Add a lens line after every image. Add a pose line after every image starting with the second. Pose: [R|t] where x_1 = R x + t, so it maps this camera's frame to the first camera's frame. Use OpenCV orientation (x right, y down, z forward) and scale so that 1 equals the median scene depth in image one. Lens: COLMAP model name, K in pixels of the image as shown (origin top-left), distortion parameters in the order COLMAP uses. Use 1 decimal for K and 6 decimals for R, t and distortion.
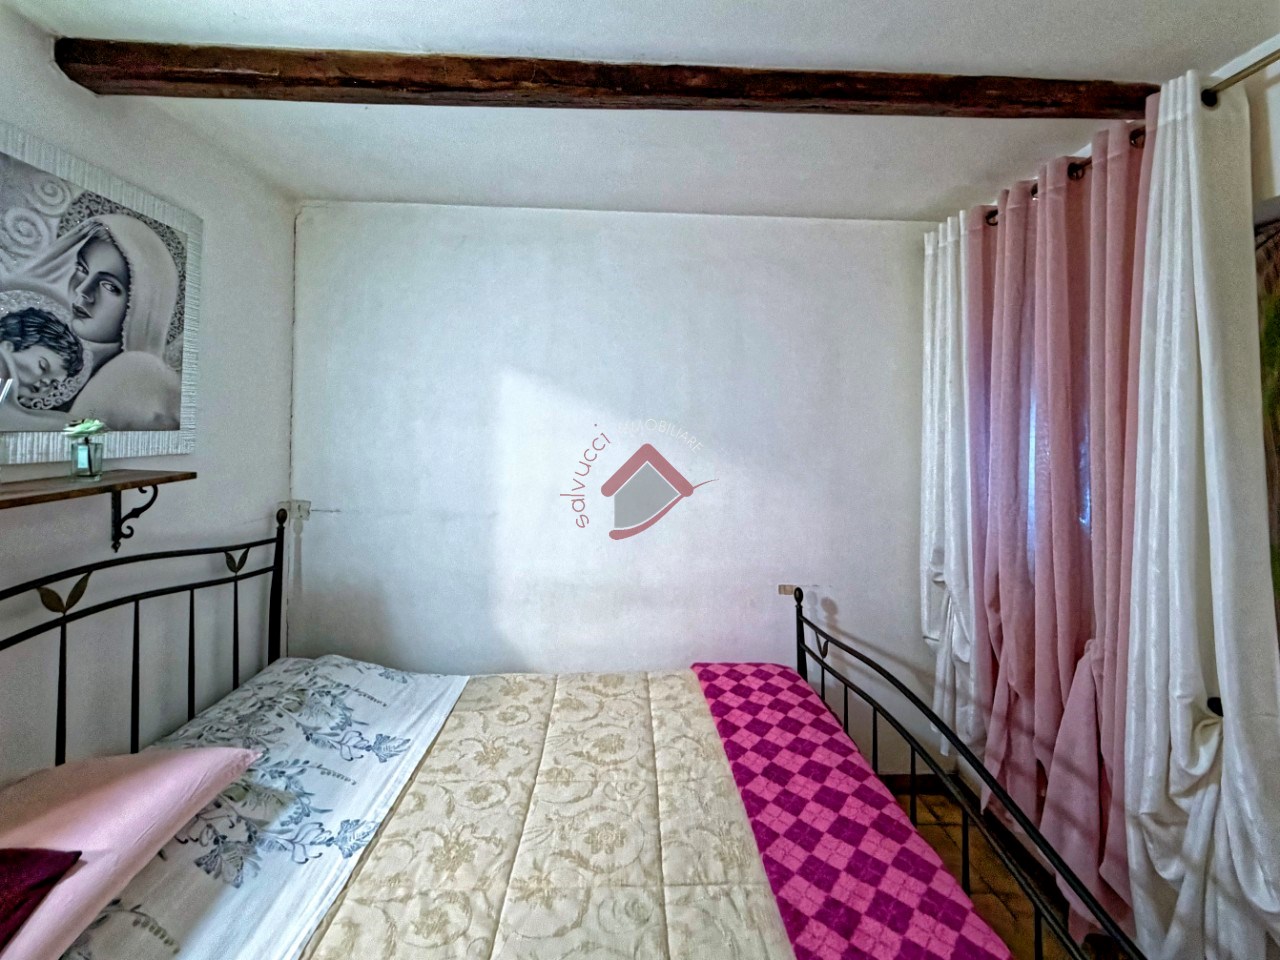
lens RADIAL K [[536.5, 0, 637.9], [0, 536.5, 431.5], [0, 0, 1]] dist [0.000505, -0.000130]
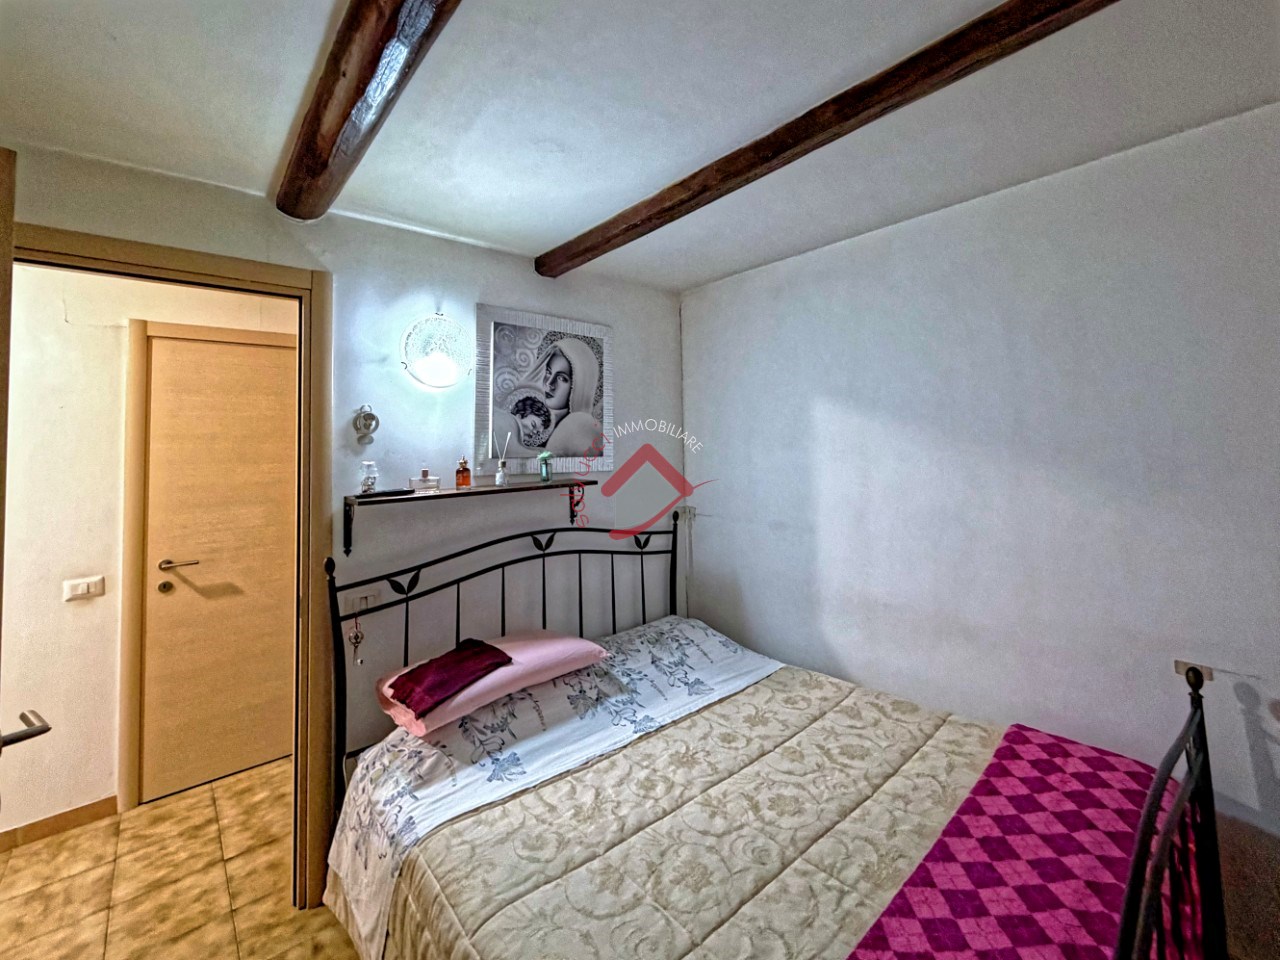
lens RADIAL K [[520.6, 0, 634.4], [0, 520.6, 446.6], [0, 0, 1]] dist [0.000563, -0.000170]
pose [[0.645019, -0.037661, -0.763238, 0.549072], [0.020144, 0.999276, -0.032285, 0.026805], [0.763901, 0.005450, 0.645310, 0.038237]]
